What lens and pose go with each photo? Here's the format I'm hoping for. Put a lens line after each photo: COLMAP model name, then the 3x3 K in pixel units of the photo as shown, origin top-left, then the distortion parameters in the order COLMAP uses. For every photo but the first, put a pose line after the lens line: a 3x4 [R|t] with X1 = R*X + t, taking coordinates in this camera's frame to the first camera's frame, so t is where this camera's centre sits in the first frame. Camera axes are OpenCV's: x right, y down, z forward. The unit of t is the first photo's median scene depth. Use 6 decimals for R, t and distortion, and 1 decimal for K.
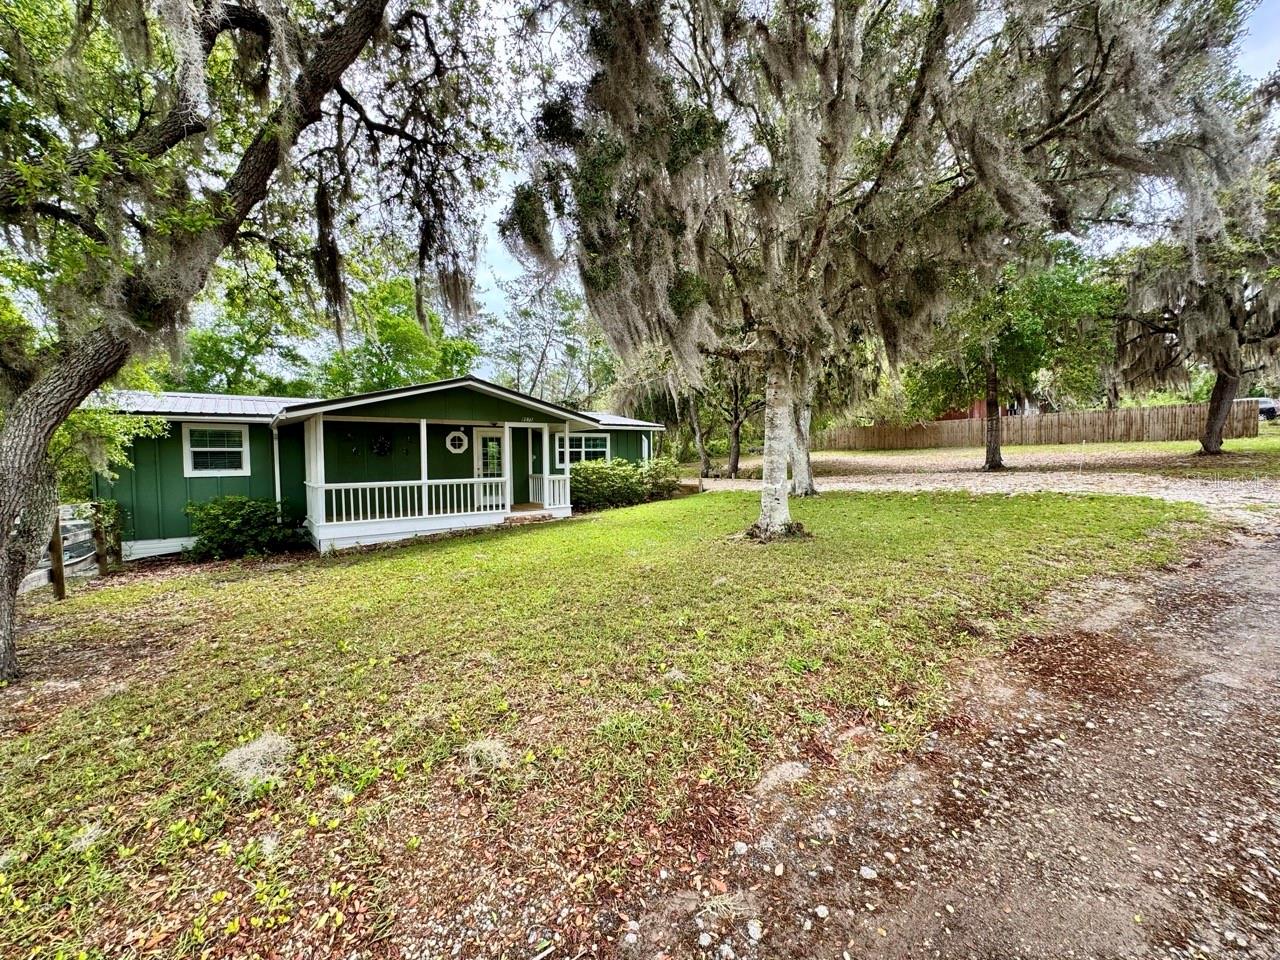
lens RADIAL K [[517.6, 0, 638.7], [0, 517.6, 480.9], [0, 0, 1]] dist [-0.002964, 0.000557]
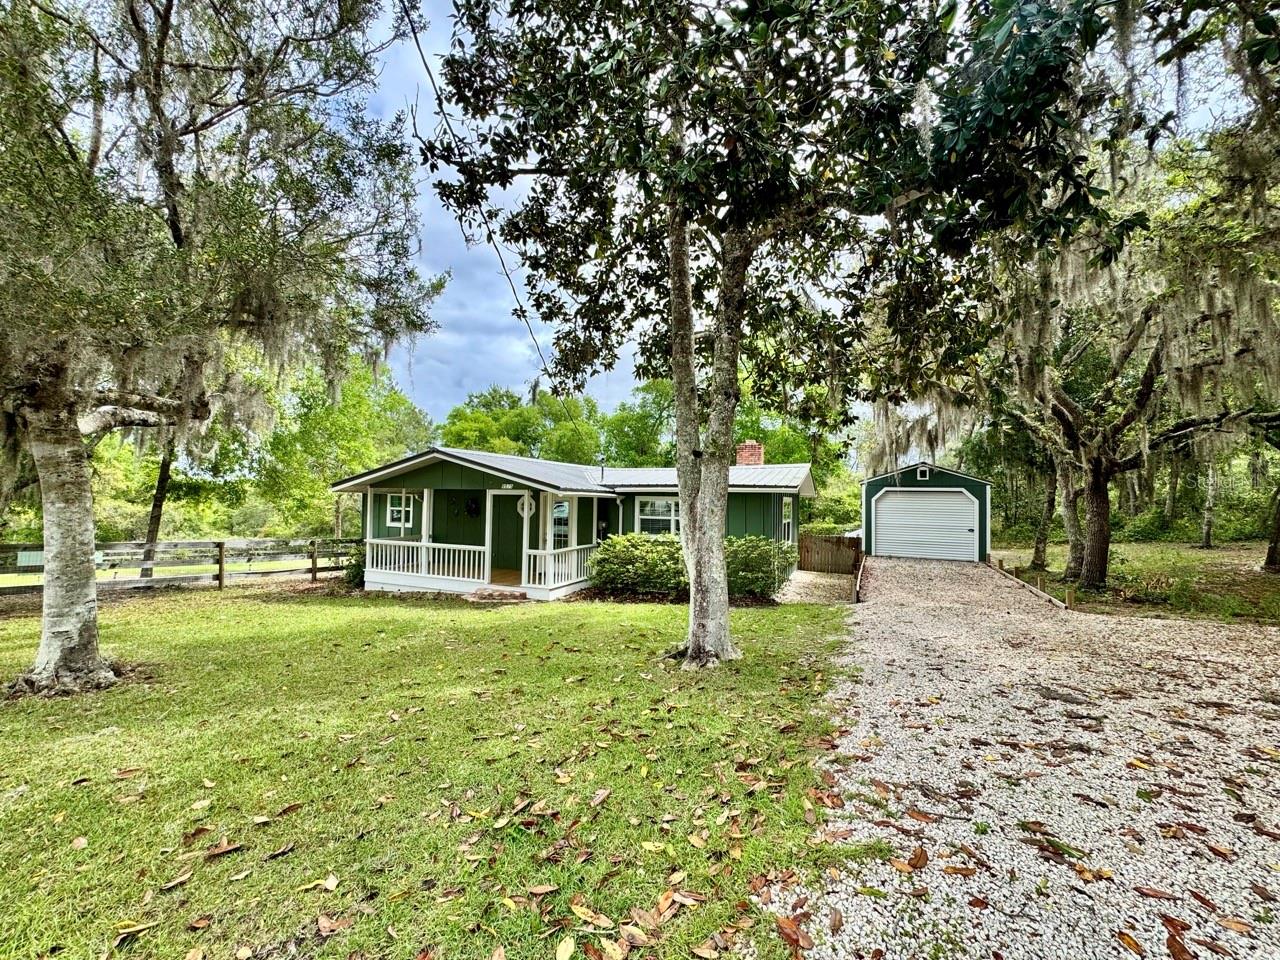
lens RADIAL K [[517.6, 0, 640.2], [0, 517.6, 479.8], [0, 0, 1]] dist [-0.002964, 0.000557]
pose [[0.497294, -0.012820, -0.867487, 0.646235], [-0.063153, 0.996703, -0.050933, -0.088288], [0.865281, 0.080113, 0.494845, 0.672588]]
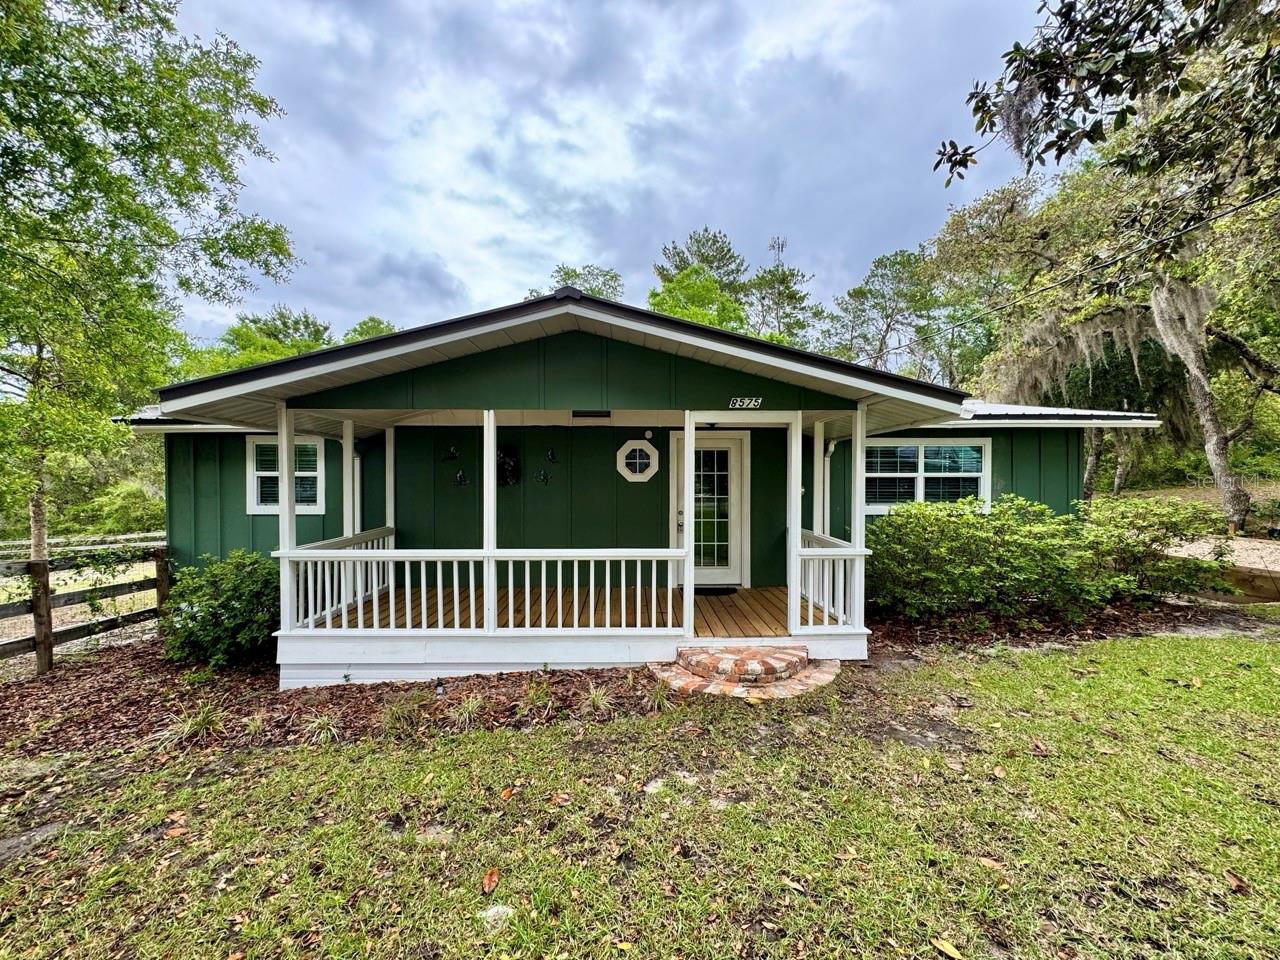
lens RADIAL K [[517.6, 0, 639.5], [0, 517.6, 478.7], [0, 0, 1]] dist [-0.002964, 0.000557]
pose [[0.802998, 0.018082, -0.595707, -0.041036], [-0.037455, 0.999095, -0.020162, -0.045746], [0.594803, 0.038502, 0.802949, 0.579028]]
